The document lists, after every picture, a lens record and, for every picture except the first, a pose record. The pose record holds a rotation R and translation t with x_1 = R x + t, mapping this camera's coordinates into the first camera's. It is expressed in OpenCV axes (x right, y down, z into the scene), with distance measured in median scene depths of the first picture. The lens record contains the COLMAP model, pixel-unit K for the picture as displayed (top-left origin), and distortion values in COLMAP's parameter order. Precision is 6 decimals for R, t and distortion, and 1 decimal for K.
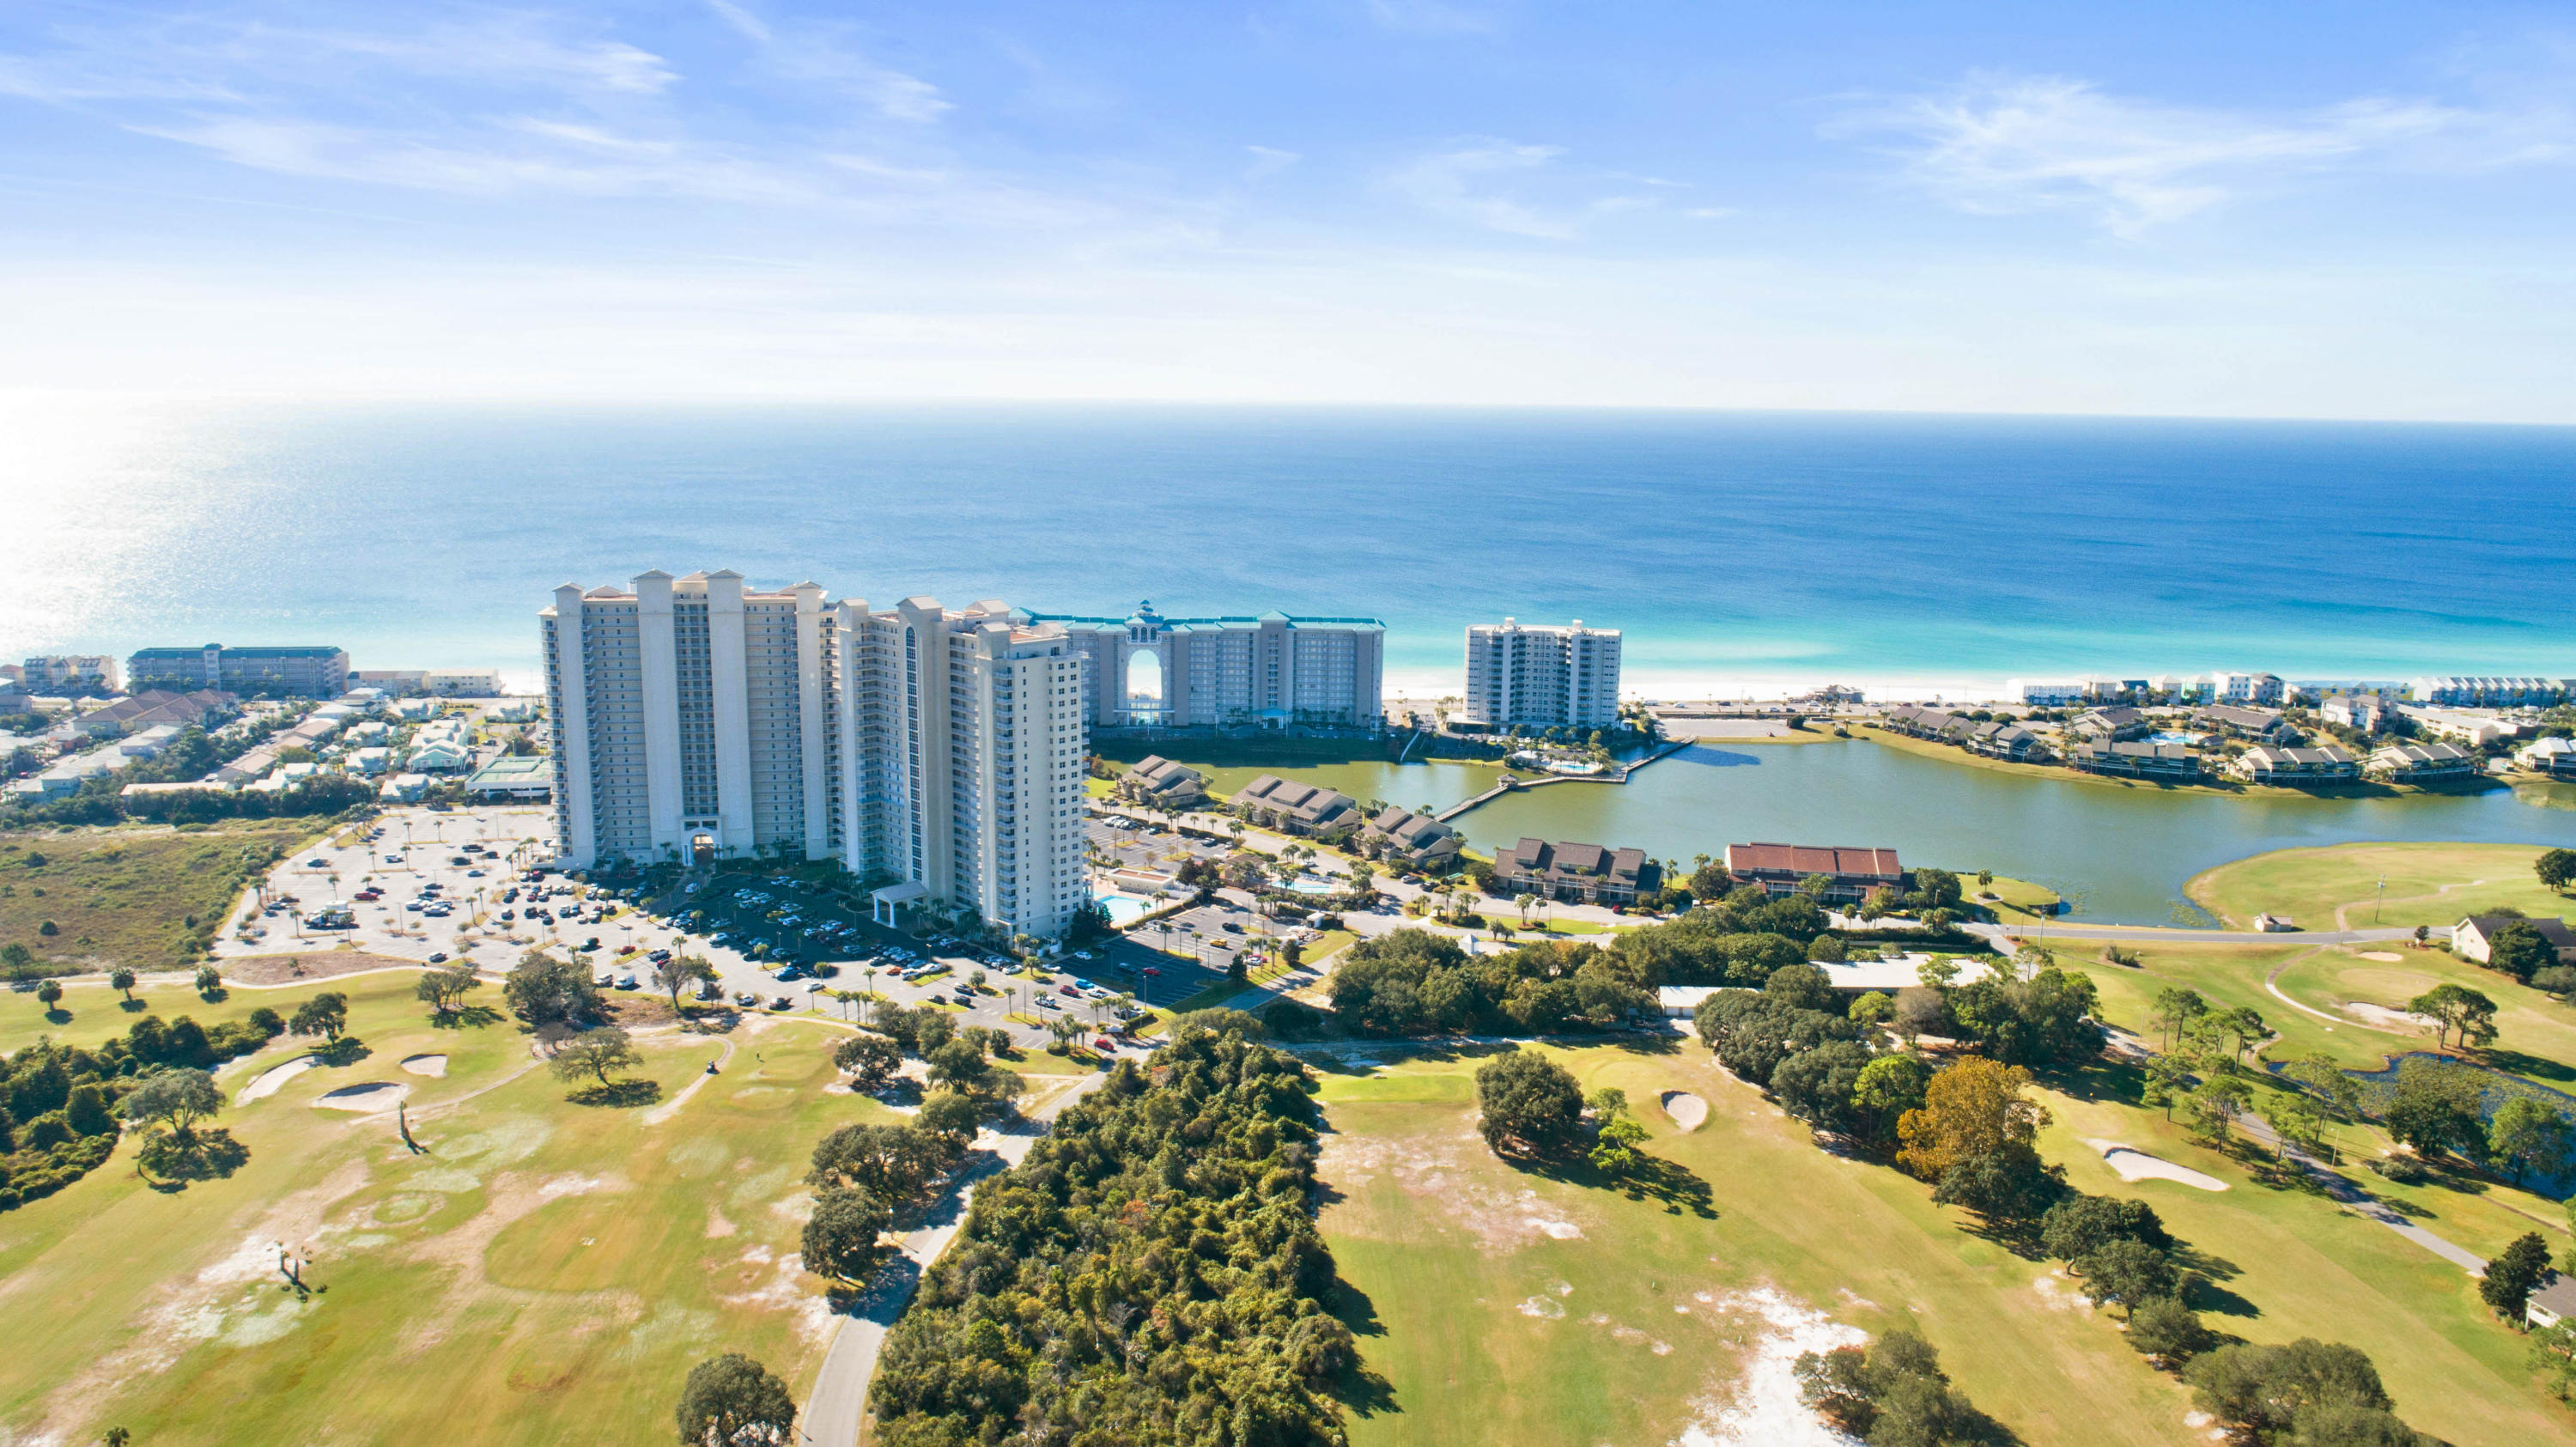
lens RADIAL K [[1726.4, 0, 1288.0], [0, 1726.4, 723.5], [0, 0, 1]] dist [-0.013813, 0.006699]
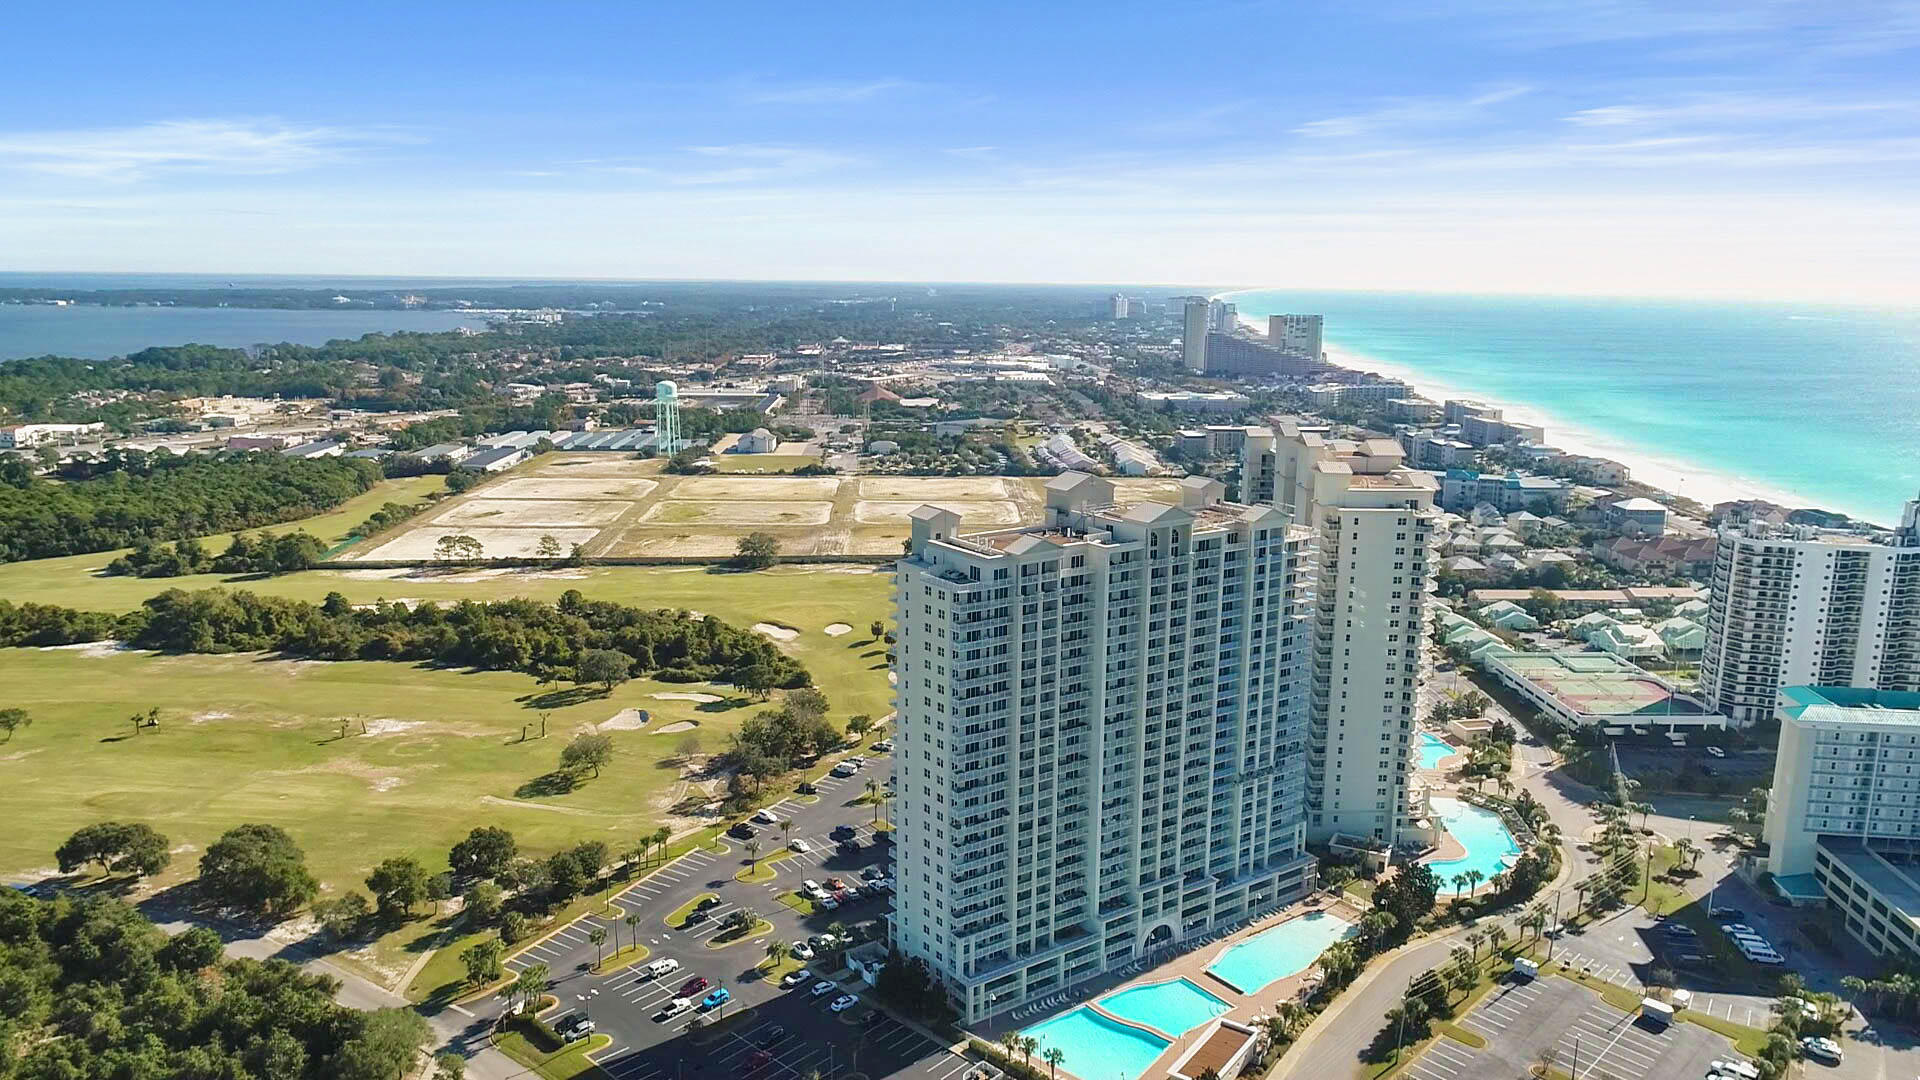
lens RADIAL K [[1339.5, 0, 960.0], [0, 1339.5, 540.0], [0, 0, 1]] dist [-0.003494, 0.001047]
pose [[-0.158914, 0.175897, -0.971497, 0.310421], [-0.199845, 0.957901, 0.206125, -0.138373], [0.966855, 0.226905, -0.117072, 0.939652]]
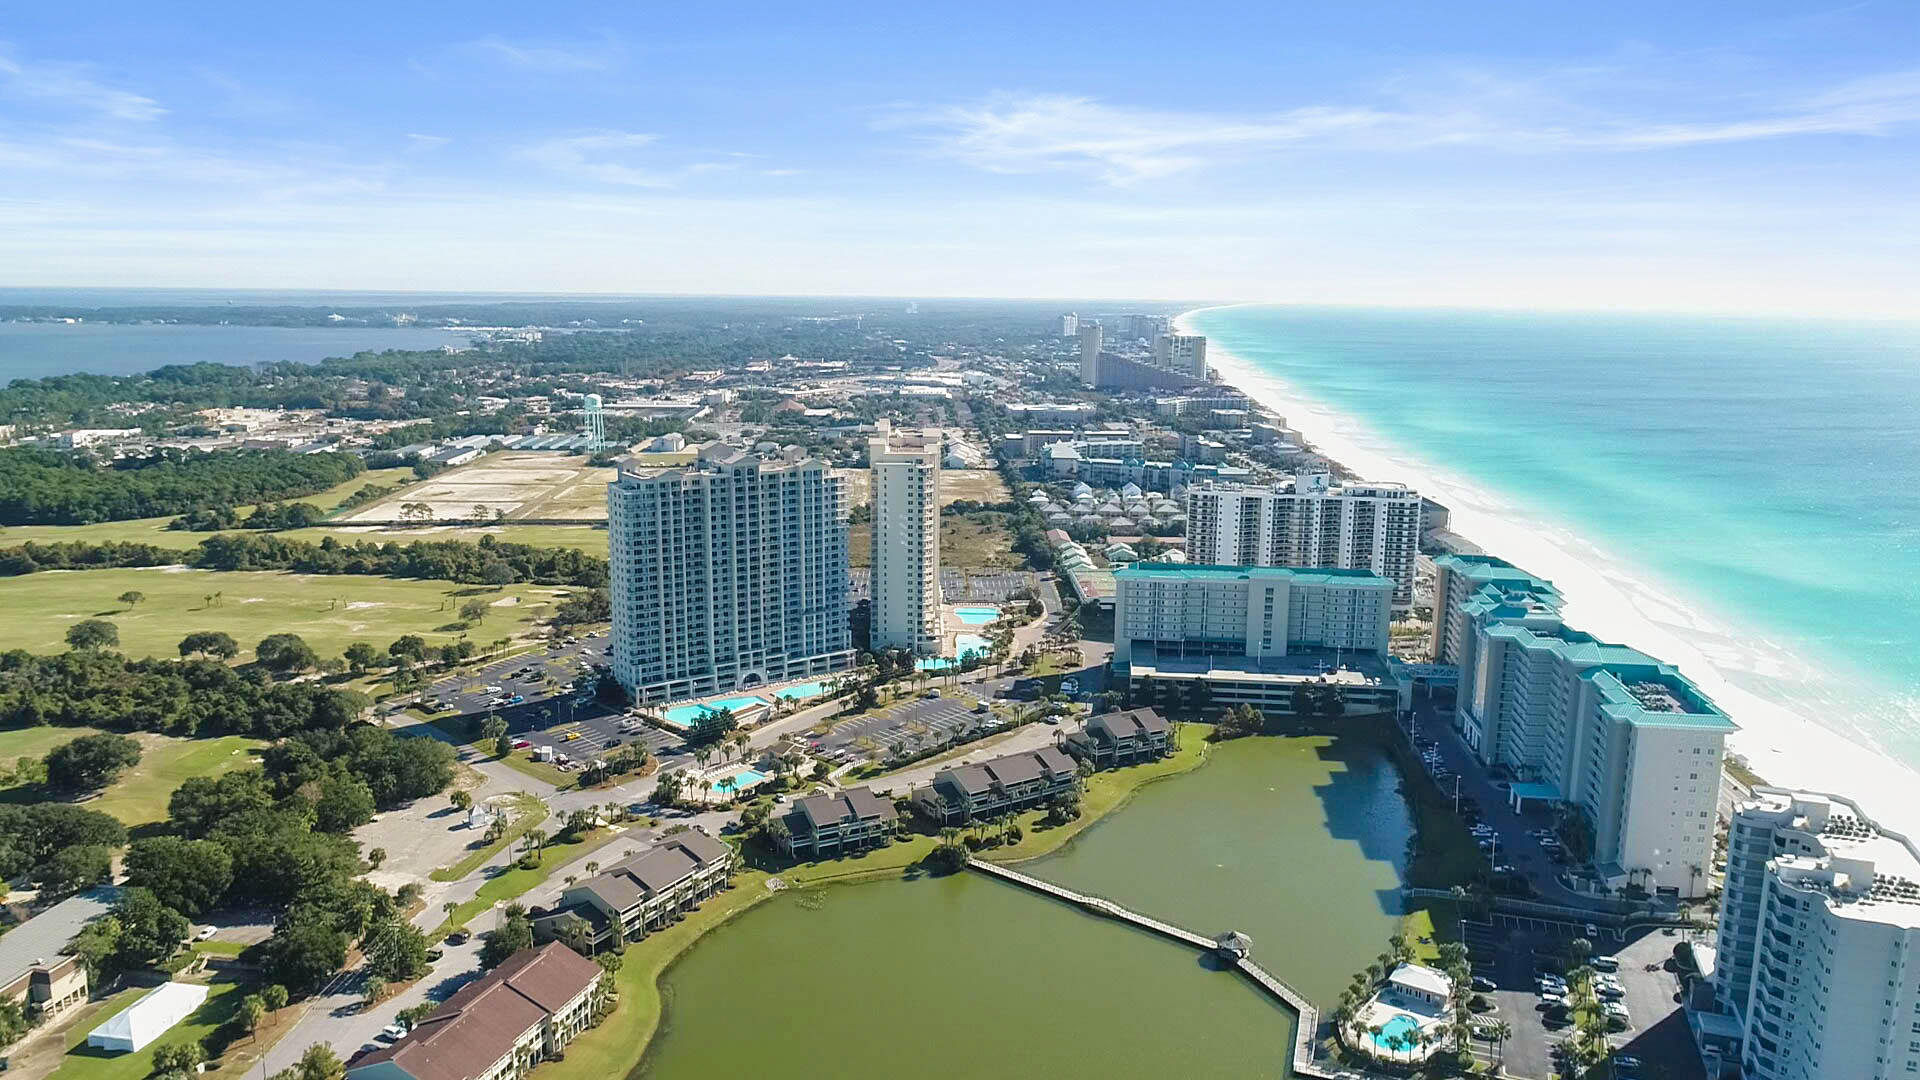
lens RADIAL K [[1339.5, 0, 960.0], [0, 1339.5, 540.0], [0, 0, 1]] dist [-0.003494, 0.001047]
pose [[-0.155417, 0.166005, -0.973801, 0.747114], [-0.200115, 0.960050, 0.195598, -0.226029], [0.967367, 0.225272, -0.115988, 1.223752]]
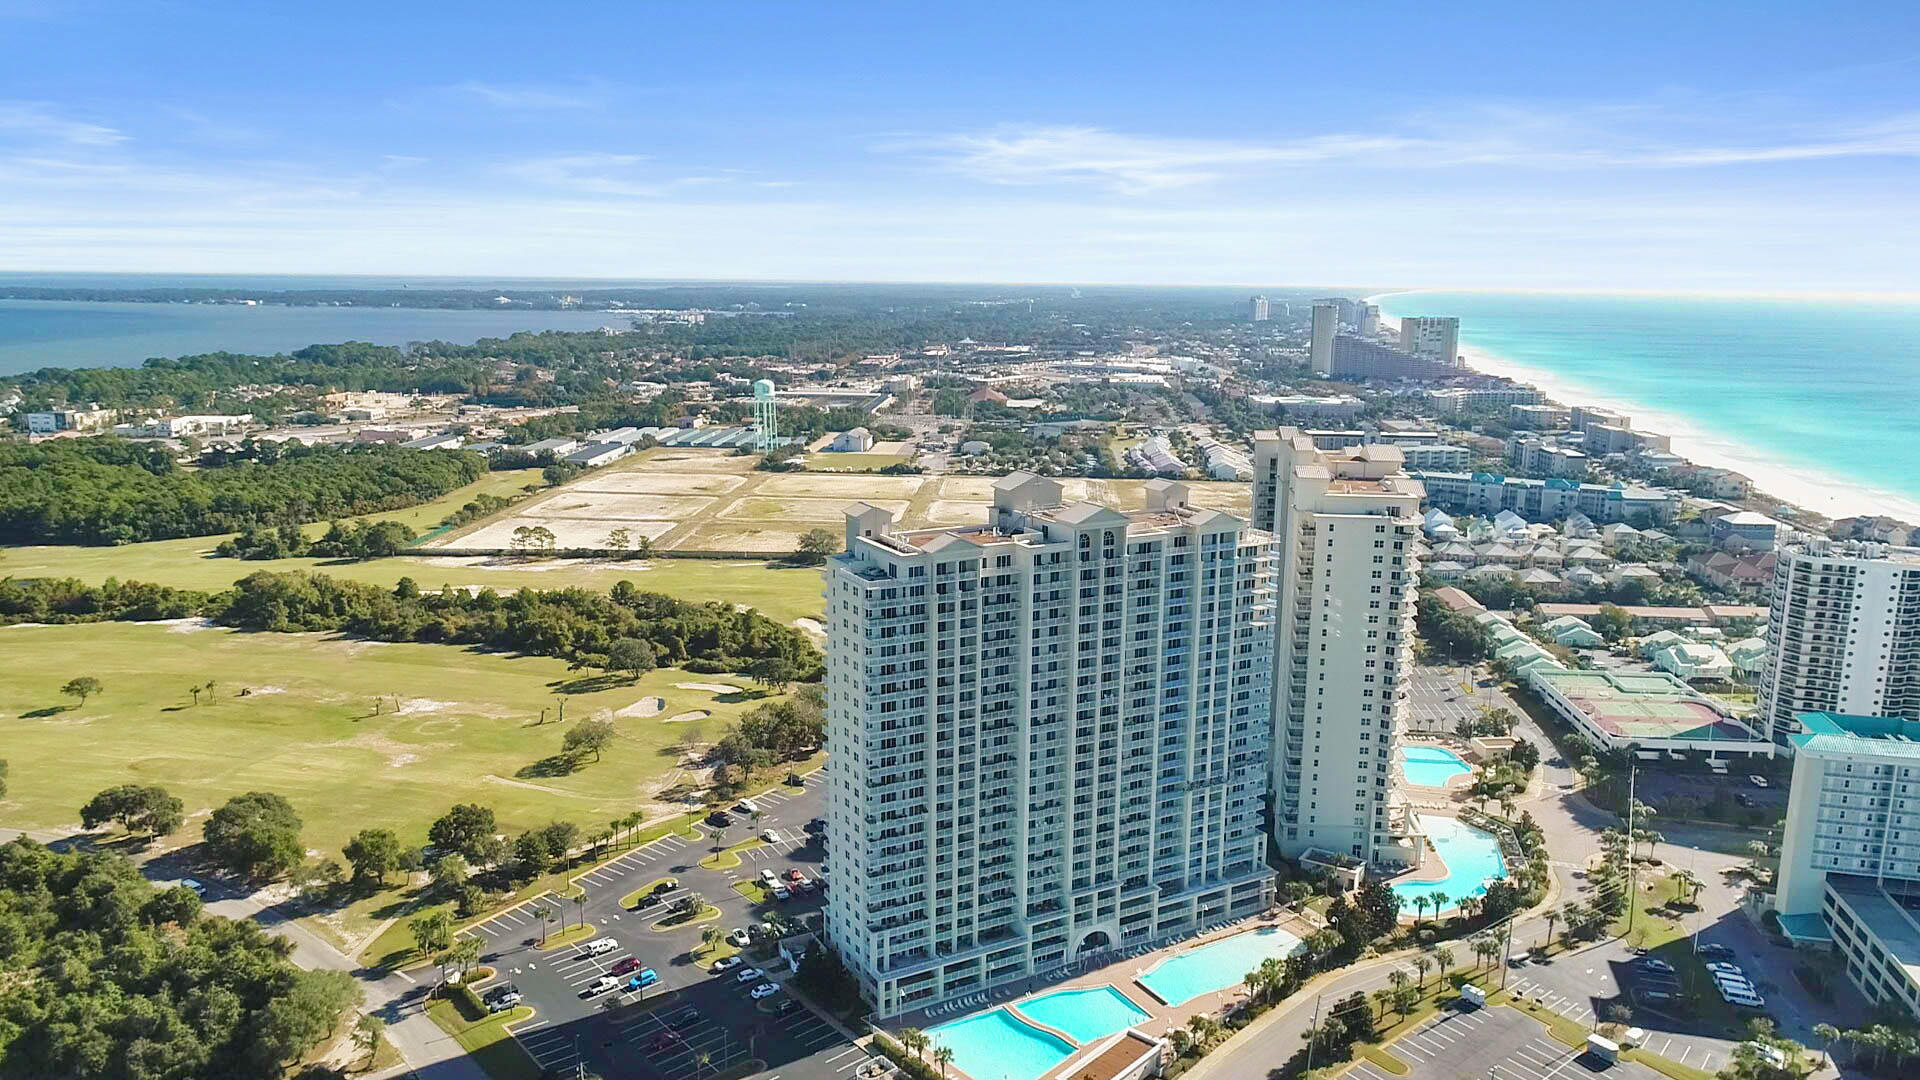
lens RADIAL K [[1339.0, 0, 960.0], [0, 1339.0, 540.0], [0, 0, 1]] dist [-0.000755, -0.003589]
pose [[-0.266165, 0.170286, -0.948767, 0.296042], [-0.196671, 0.953974, 0.226394, -0.152523], [0.943651, 0.246853, -0.220424, 1.012436]]
